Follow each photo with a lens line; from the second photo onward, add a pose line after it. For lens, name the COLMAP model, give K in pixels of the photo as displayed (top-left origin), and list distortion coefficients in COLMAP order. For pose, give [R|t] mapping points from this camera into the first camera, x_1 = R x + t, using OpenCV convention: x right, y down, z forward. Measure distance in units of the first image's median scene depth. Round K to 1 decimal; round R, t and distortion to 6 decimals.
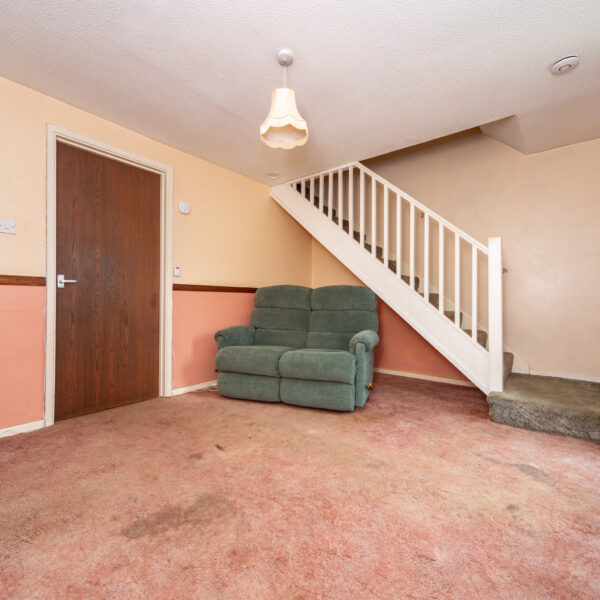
lens RADIAL K [[328.7, 0, 300.1], [0, 328.7, 302.0], [0, 0, 1]] dist [0.005527, 0.000526]
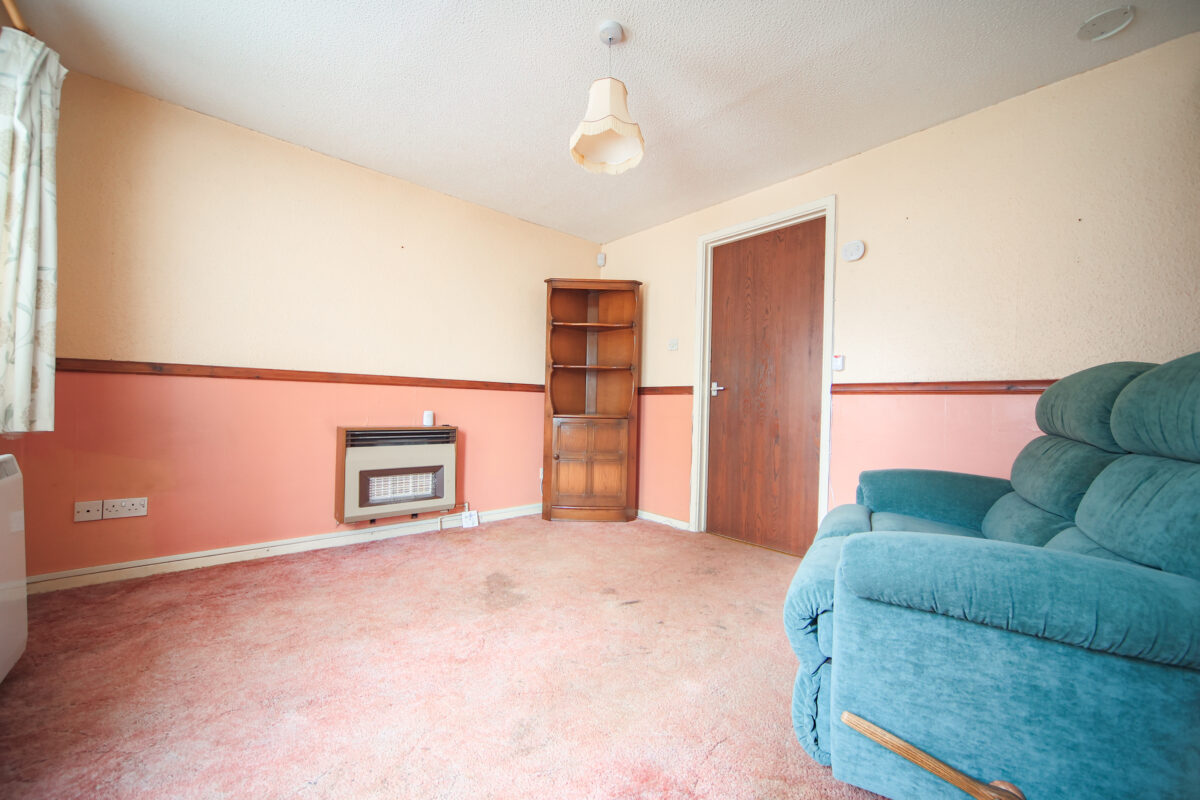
lens RADIAL K [[466.9, 0, 599.7], [0, 466.9, 398.6], [0, 0, 1]] dist [0.000134, 0.000013]
pose [[-0.190168, -0.023915, -0.981460, 0.687489], [-0.027100, 0.999450, -0.019102, 0.000718], [0.981378, 0.022965, -0.190711, 0.939574]]
